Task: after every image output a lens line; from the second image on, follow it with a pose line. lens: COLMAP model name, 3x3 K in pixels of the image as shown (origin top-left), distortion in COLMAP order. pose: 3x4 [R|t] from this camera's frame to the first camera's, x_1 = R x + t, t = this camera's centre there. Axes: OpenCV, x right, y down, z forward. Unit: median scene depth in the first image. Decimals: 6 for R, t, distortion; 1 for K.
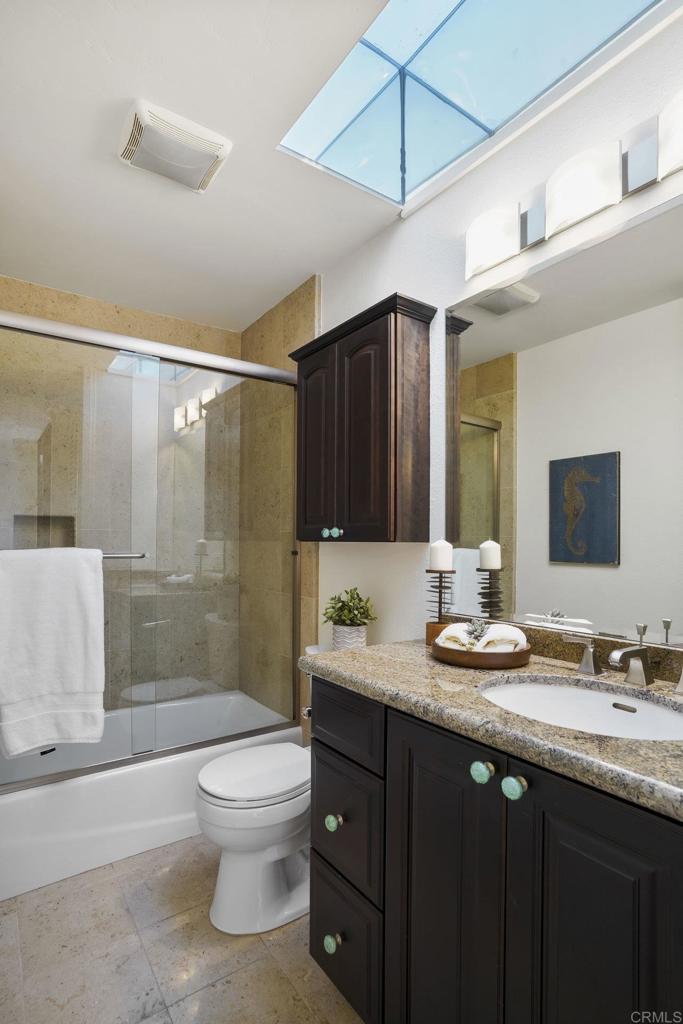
lens RADIAL K [[510.7, 0, 337.2], [0, 510.7, 530.6], [0, 0, 1]] dist [-0.064789, 0.038078]
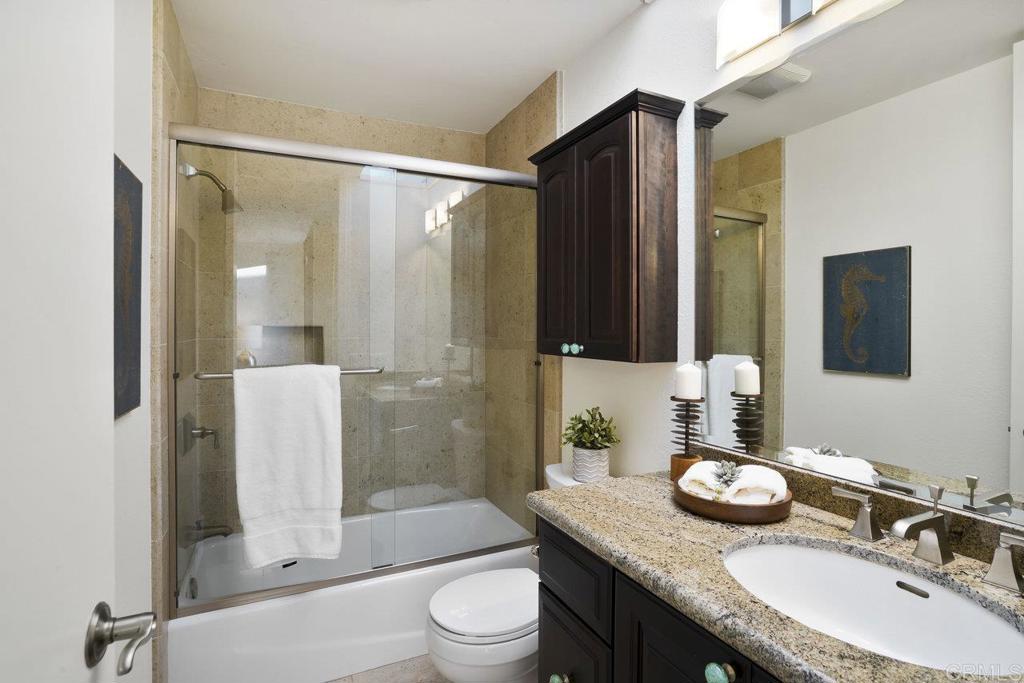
lens RADIAL K [[513.7, 0, 512.9], [0, 513.7, 327.8], [0, 0, 1]] dist [-0.050940, 0.024648]
pose [[0.987360, -0.004317, -0.158433, 0.035904], [0.005454, 0.999962, 0.006743, -0.044905], [0.158398, -0.007522, 0.987347, 0.054352]]
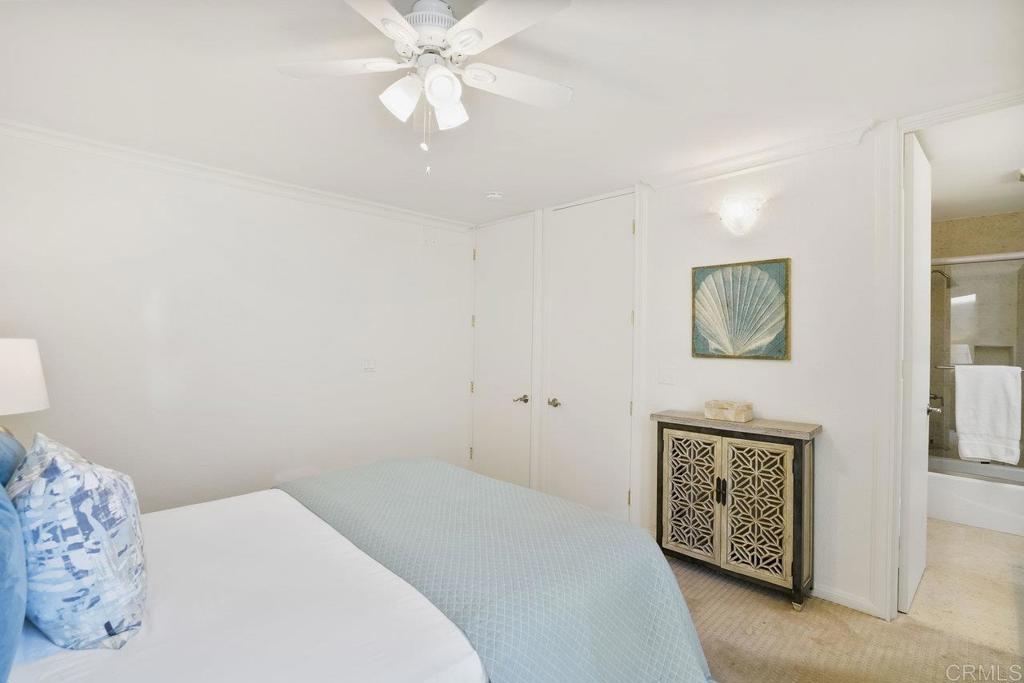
lens RADIAL K [[485.1, 0, 514.3], [0, 485.1, 344.0], [0, 0, 1]] dist [-0.056492, 0.021530]
pose [[0.190451, 0.003269, -0.981691, 0.940680], [0.001070, 0.999993, 0.003537, -0.061000], [0.981696, -0.001724, 0.190447, -1.272155]]
